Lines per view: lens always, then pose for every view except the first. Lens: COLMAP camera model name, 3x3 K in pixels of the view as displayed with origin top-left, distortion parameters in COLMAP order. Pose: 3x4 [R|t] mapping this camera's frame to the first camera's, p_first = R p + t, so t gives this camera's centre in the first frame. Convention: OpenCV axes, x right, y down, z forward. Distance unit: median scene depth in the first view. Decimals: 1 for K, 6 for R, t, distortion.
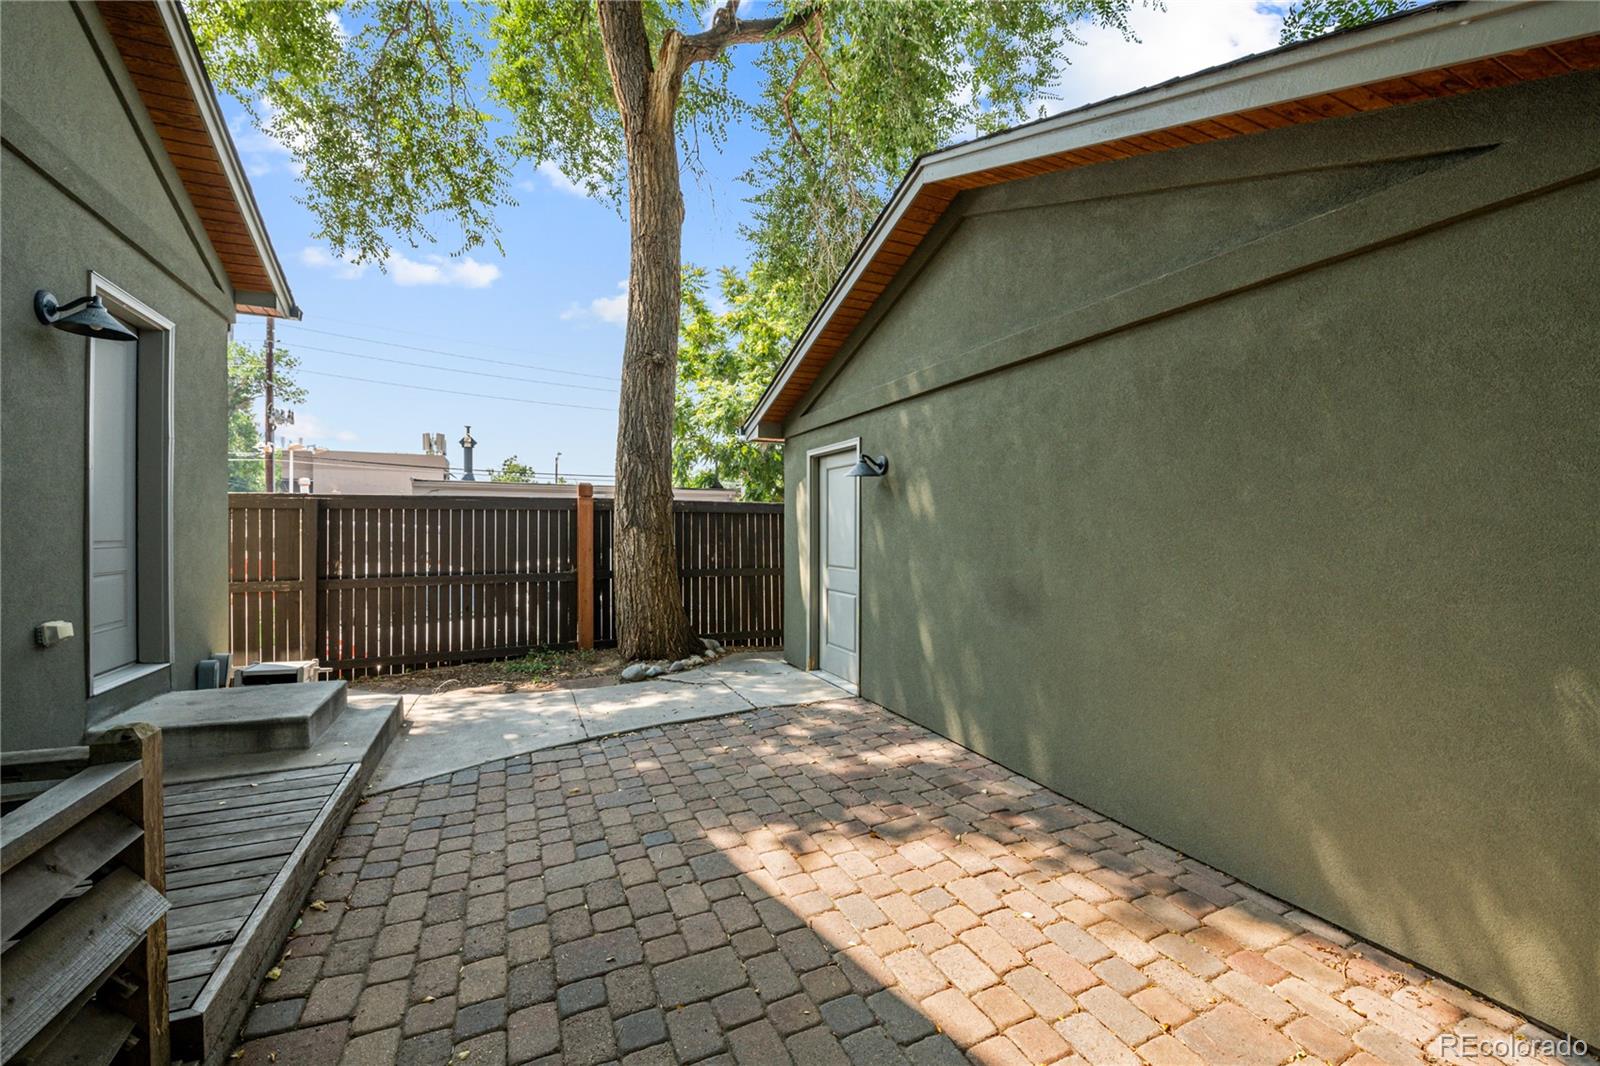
lens RADIAL K [[645.5, 0, 796.4], [0, 645.5, 524.7], [0, 0, 1]] dist [-0.001404, -0.005290]
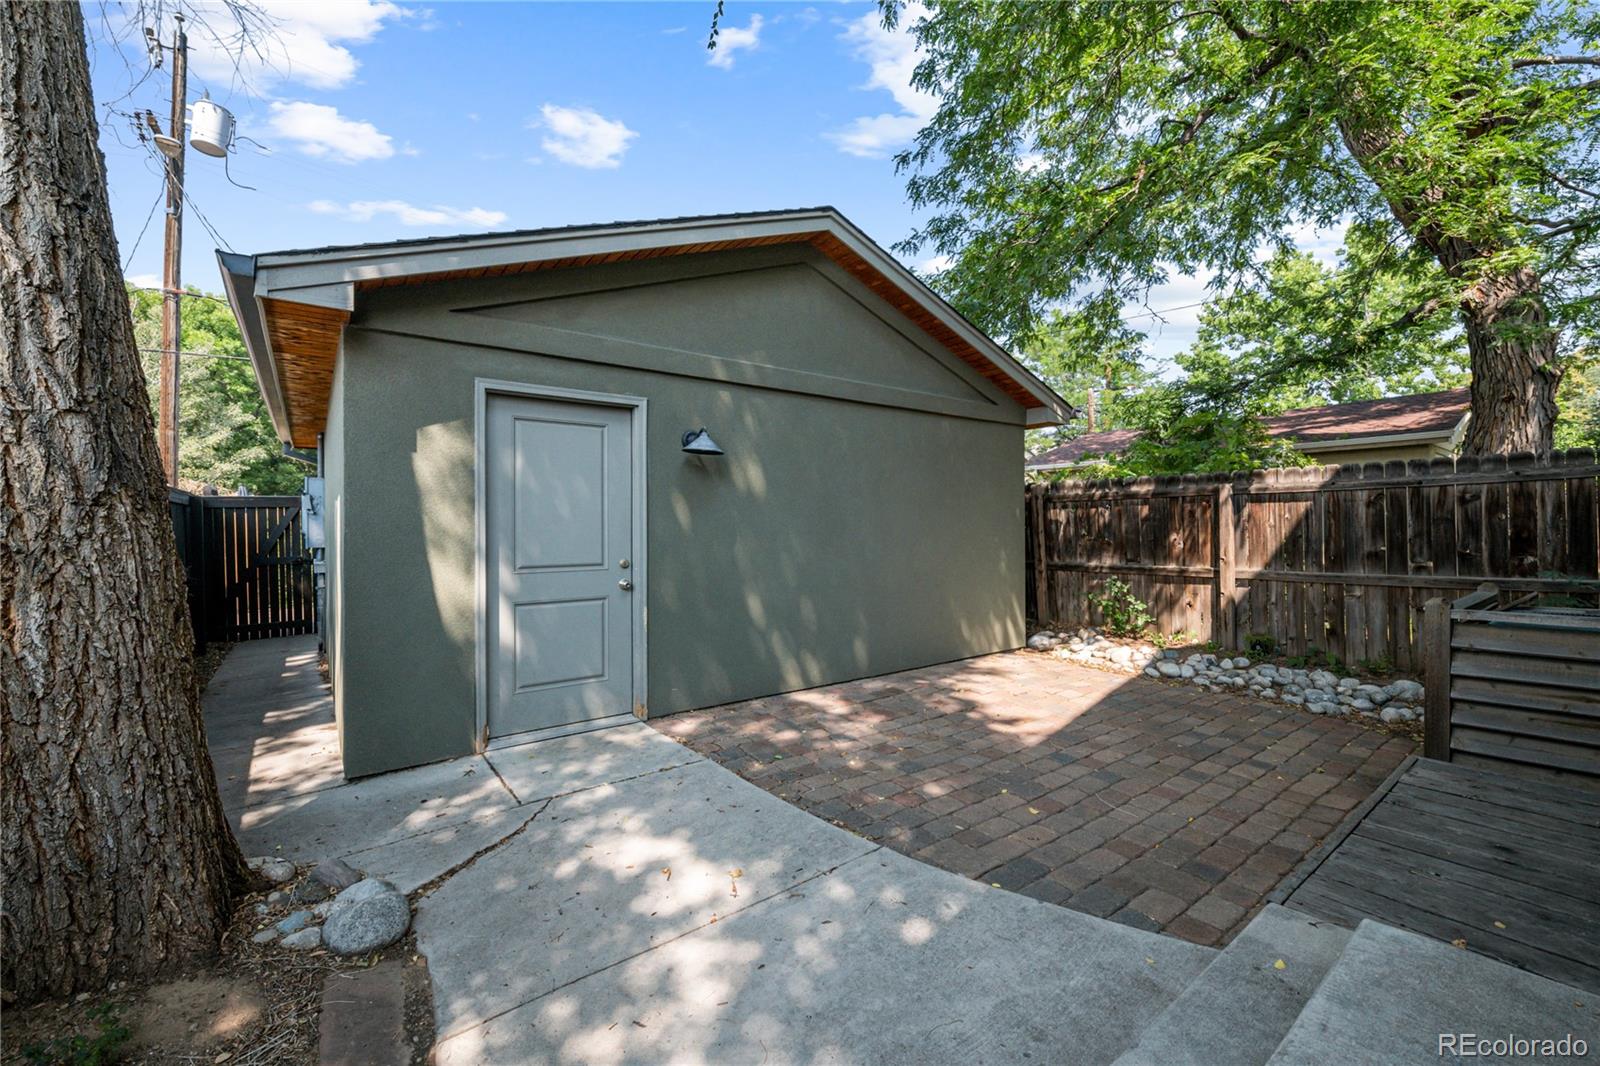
lens RADIAL K [[645.5, 0, 796.4], [0, 645.5, 524.7], [0, 0, 1]] dist [-0.001404, -0.005290]
pose [[-0.218611, 0.000559, 0.975812, -0.879897], [-0.002517, 0.999996, -0.001137, 0.028471], [-0.975809, -0.002704, -0.218609, 1.186332]]
